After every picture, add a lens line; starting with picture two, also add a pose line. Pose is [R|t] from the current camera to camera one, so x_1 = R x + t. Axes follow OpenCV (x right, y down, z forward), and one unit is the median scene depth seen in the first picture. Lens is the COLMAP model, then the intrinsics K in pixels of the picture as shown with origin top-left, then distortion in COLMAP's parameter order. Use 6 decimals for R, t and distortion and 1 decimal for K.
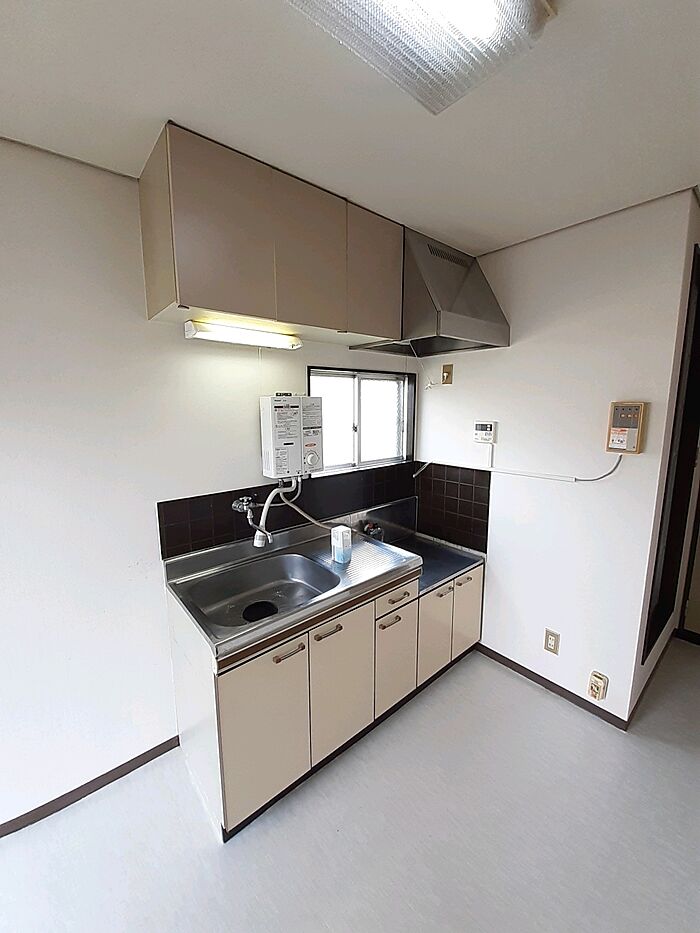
lens RADIAL K [[370.3, 0, 349.0], [0, 370.3, 460.1], [0, 0, 1]] dist [0.020863, -0.016182]
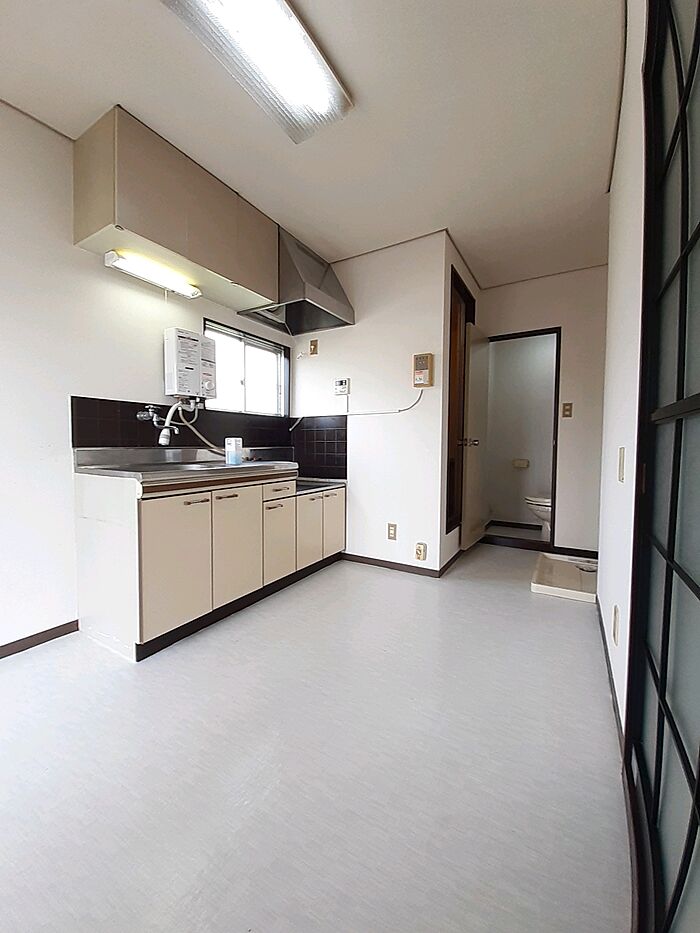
lens RADIAL K [[370.3, 0, 349.0], [0, 370.3, 460.1], [0, 0, 1]] dist [0.020863, -0.016182]
pose [[0.946532, -0.004092, 0.322585, -0.054775], [0.040077, 0.993665, -0.104991, 0.385144], [-0.320112, 0.112306, 0.940700, -0.293523]]
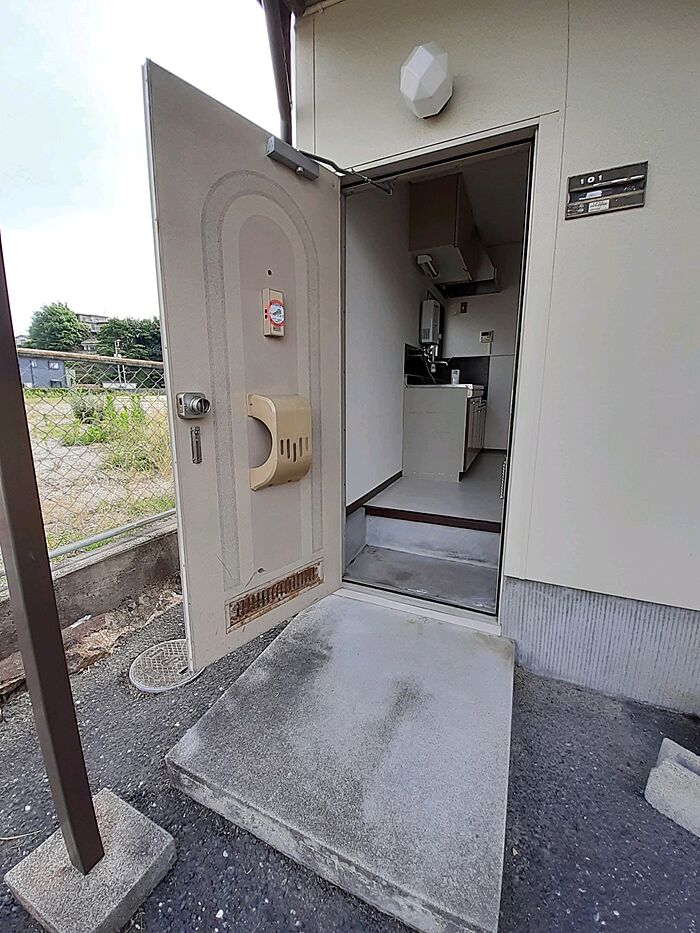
lens RADIAL K [[370.3, 0, 349.0], [0, 370.3, 460.1], [0, 0, 1]] dist [0.020863, -0.016182]
pose [[0.904843, -0.076970, 0.418730, -1.392041], [0.065749, 0.996986, 0.041185, 0.533203], [-0.420638, -0.009735, 0.907176, -0.607454]]
